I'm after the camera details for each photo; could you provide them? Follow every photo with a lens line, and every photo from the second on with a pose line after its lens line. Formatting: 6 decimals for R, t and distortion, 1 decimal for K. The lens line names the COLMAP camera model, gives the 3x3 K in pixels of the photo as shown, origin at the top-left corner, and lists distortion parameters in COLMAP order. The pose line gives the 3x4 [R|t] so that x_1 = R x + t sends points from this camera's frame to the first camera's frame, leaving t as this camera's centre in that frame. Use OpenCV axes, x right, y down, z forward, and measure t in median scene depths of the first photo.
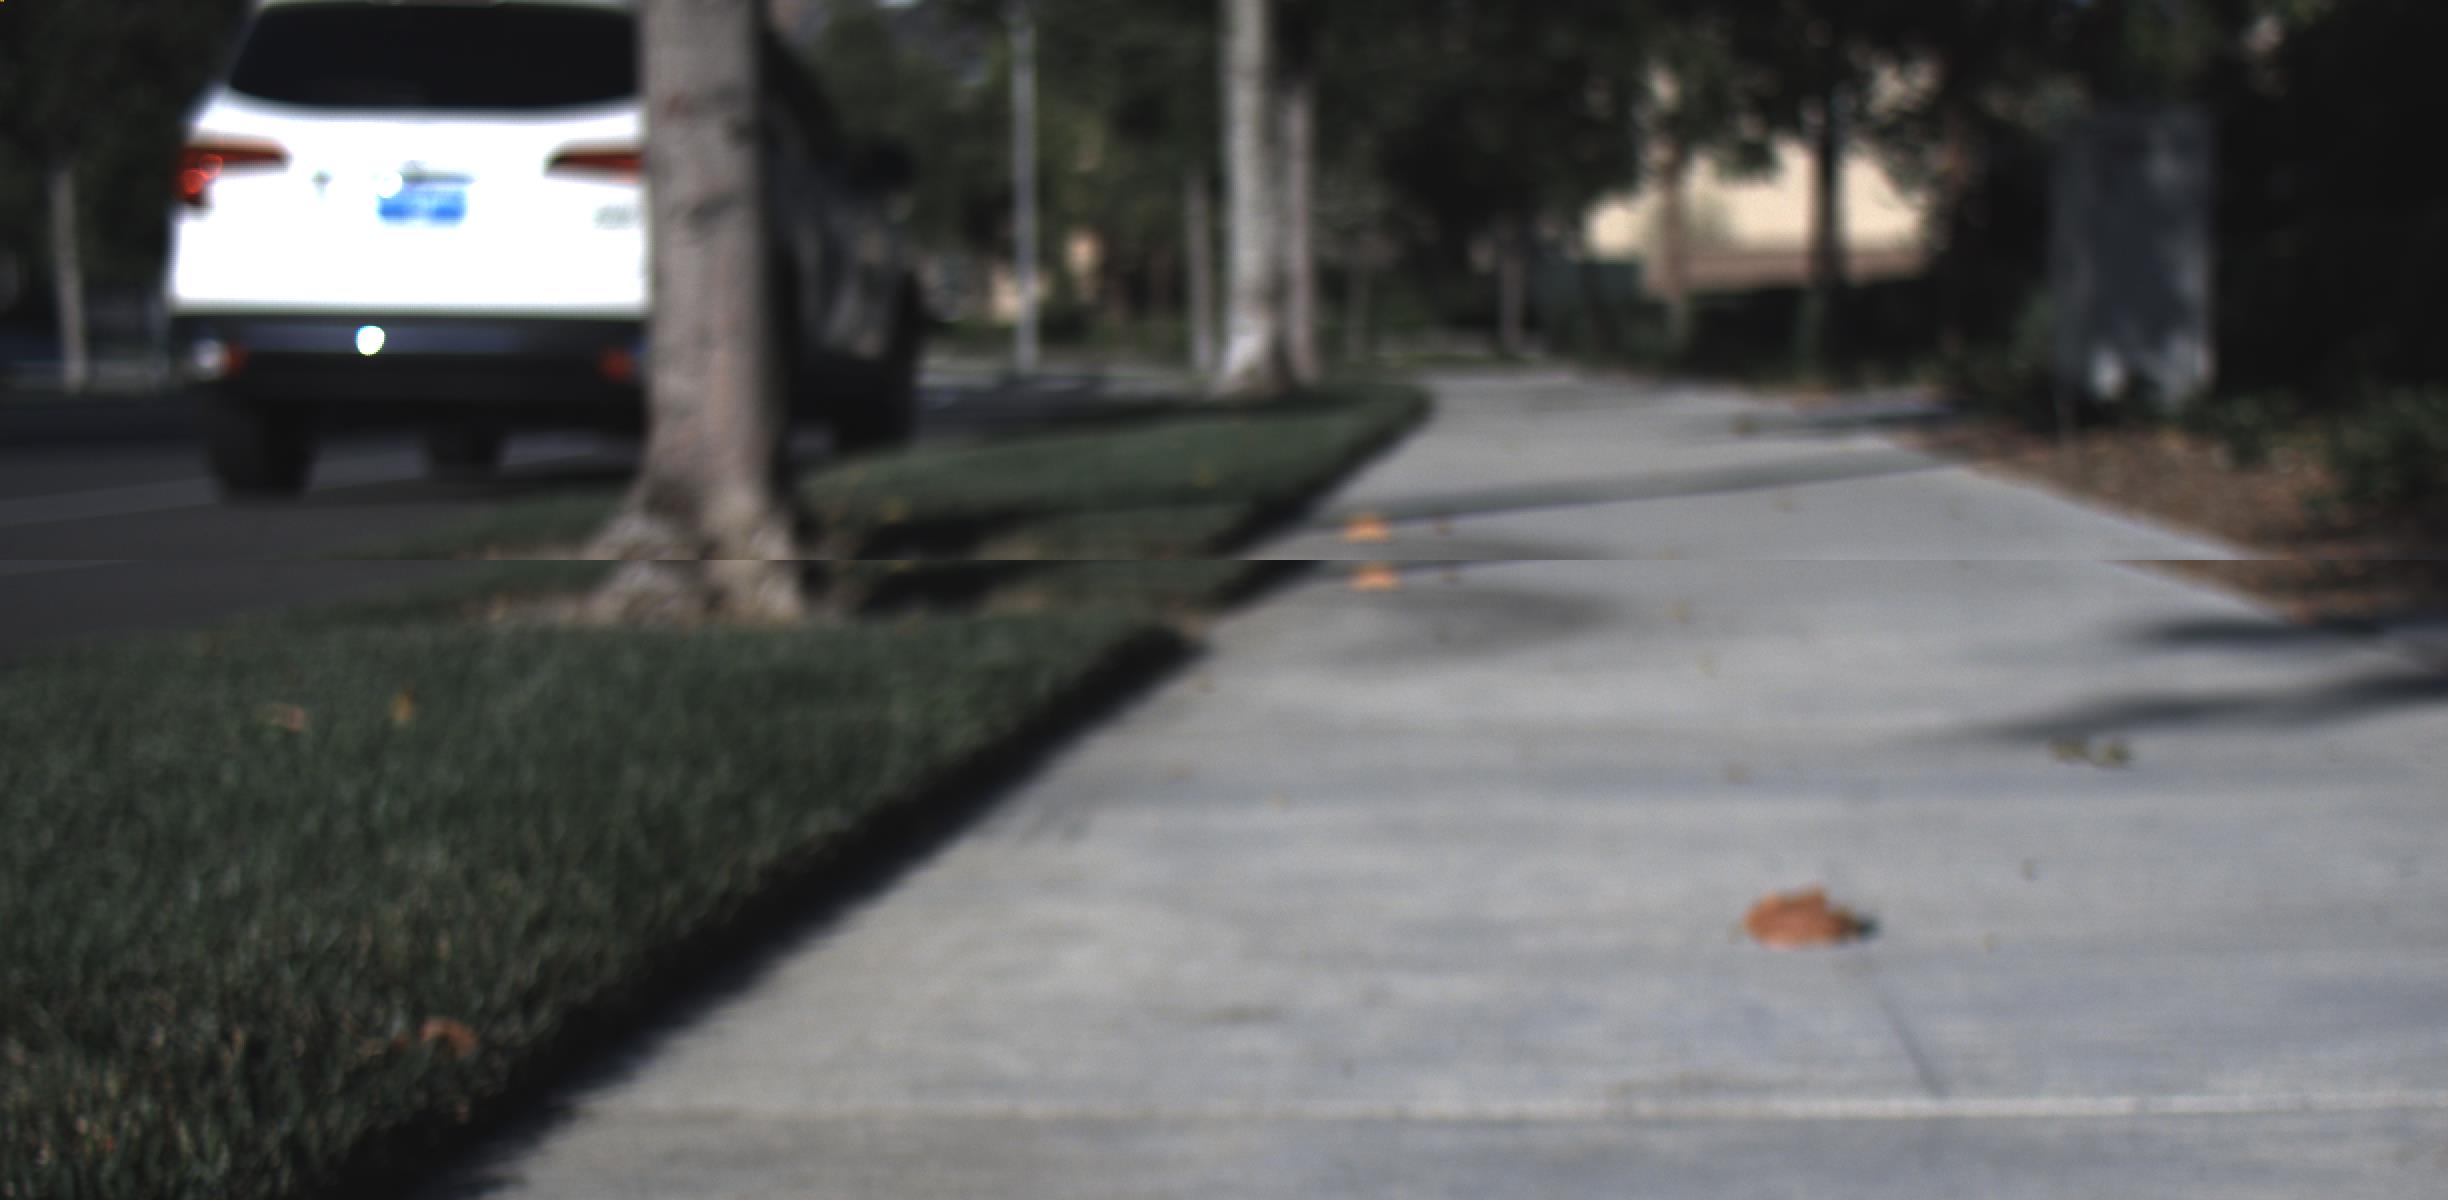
lens RADIAL K [[4963.0, 0, 1224.0], [0, 4963.0, 600.0], [0, 0, 1]] dist [0.019821, 0.124964]
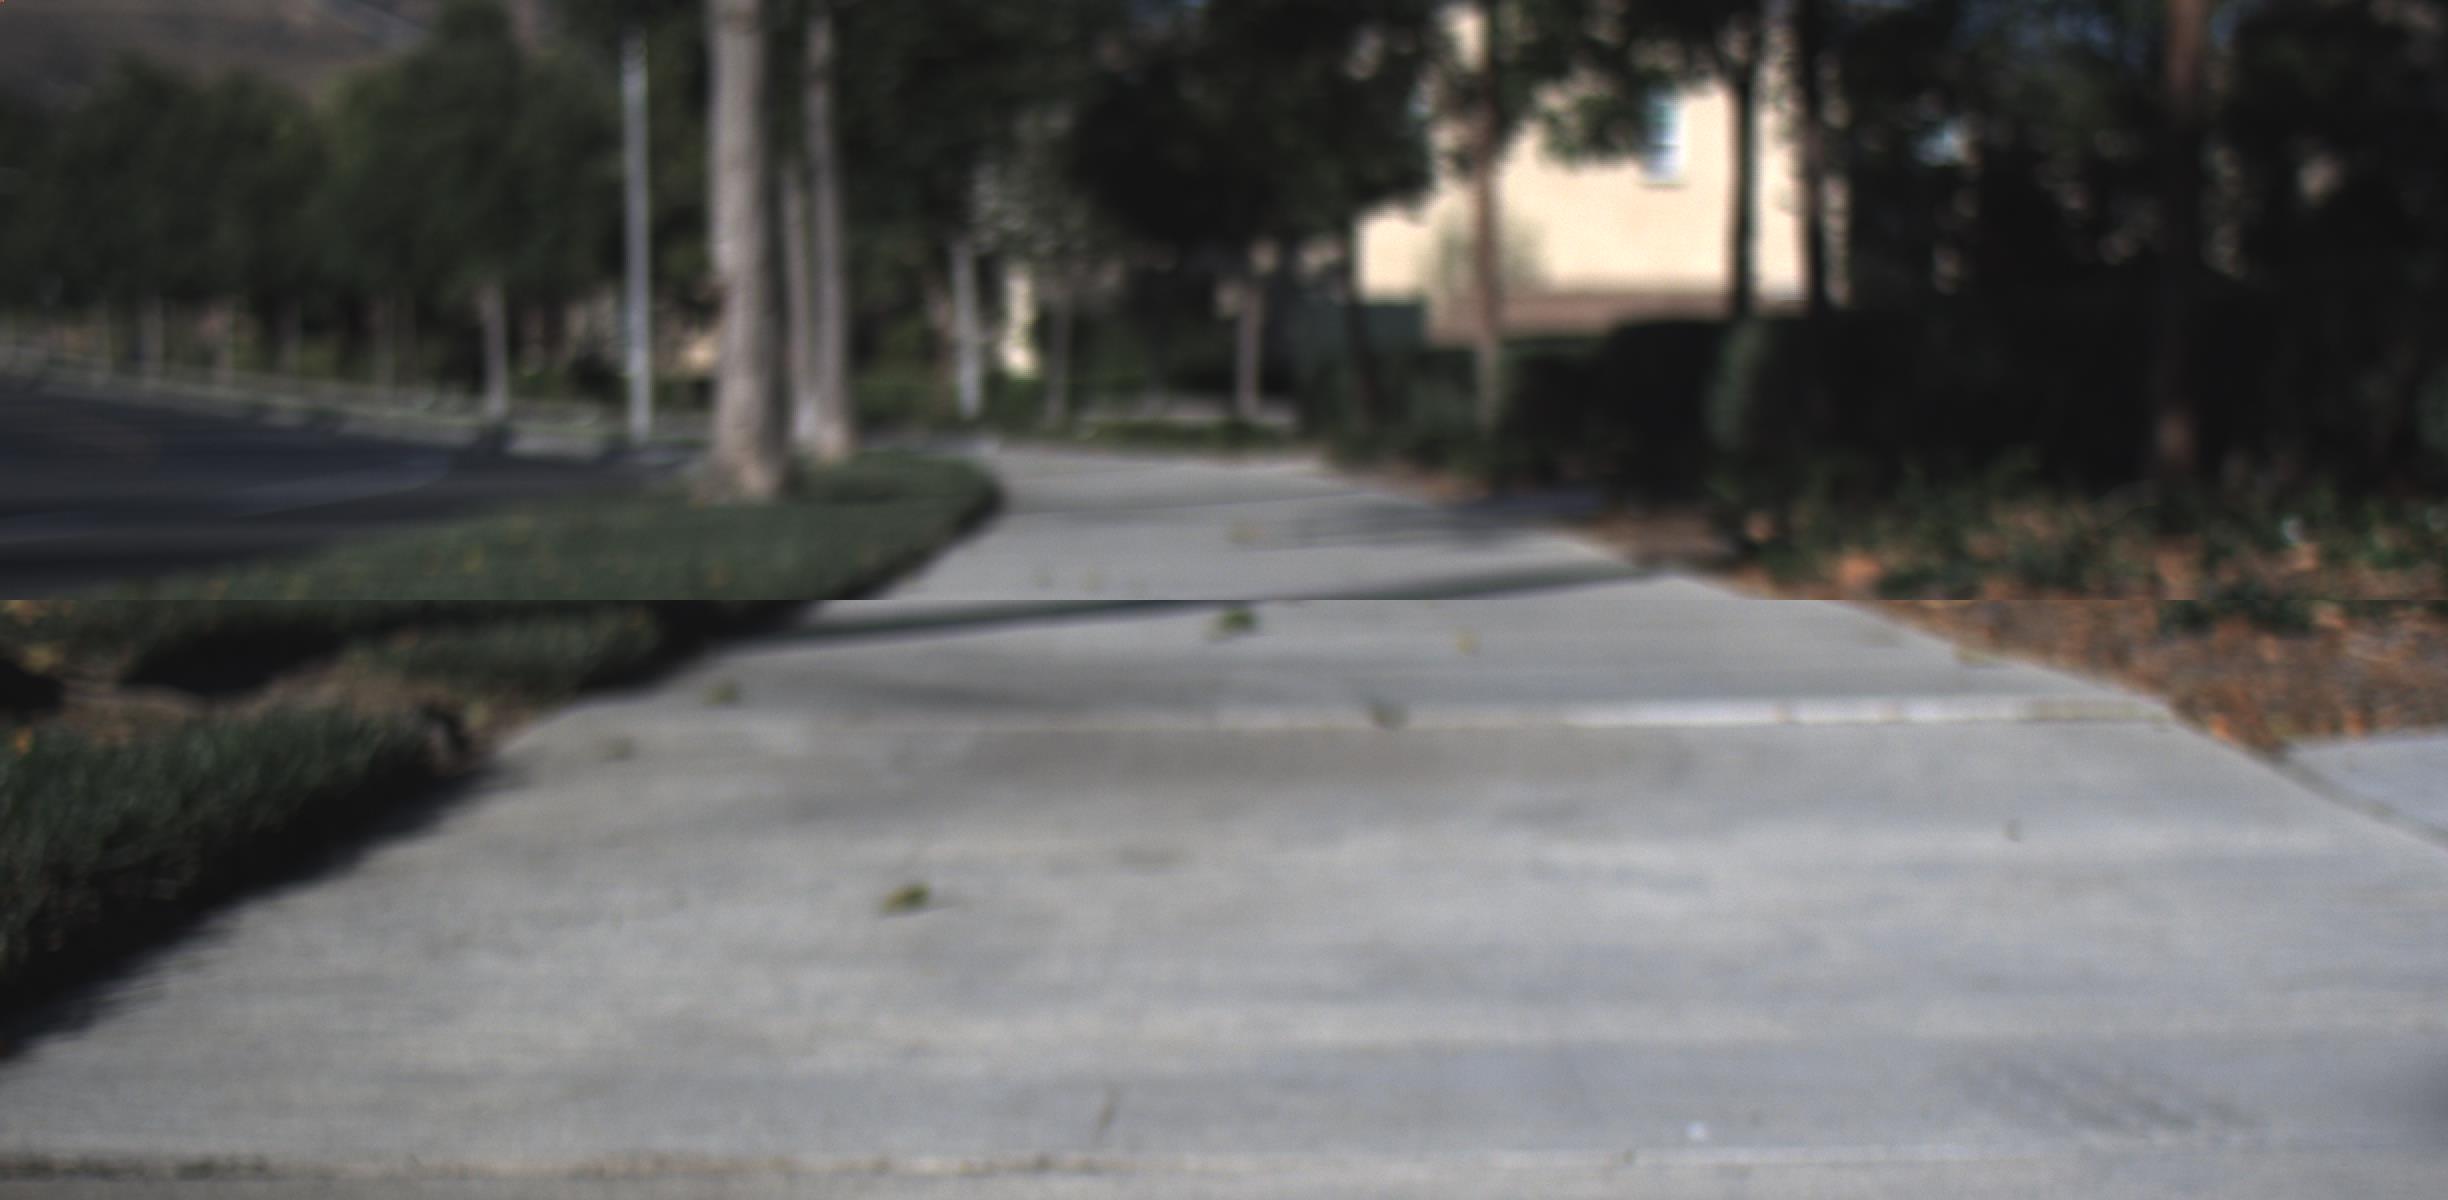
lens RADIAL K [[4963.0, 0, 1224.0], [0, 4963.0, 600.0], [0, 0, 1]] dist [0.019821, 0.124964]
pose [[0.998987, 0.005272, 0.044687, 0.027701], [-0.004734, 0.999915, -0.012135, -0.019363], [-0.044747, 0.011911, 0.998927, 0.349550]]
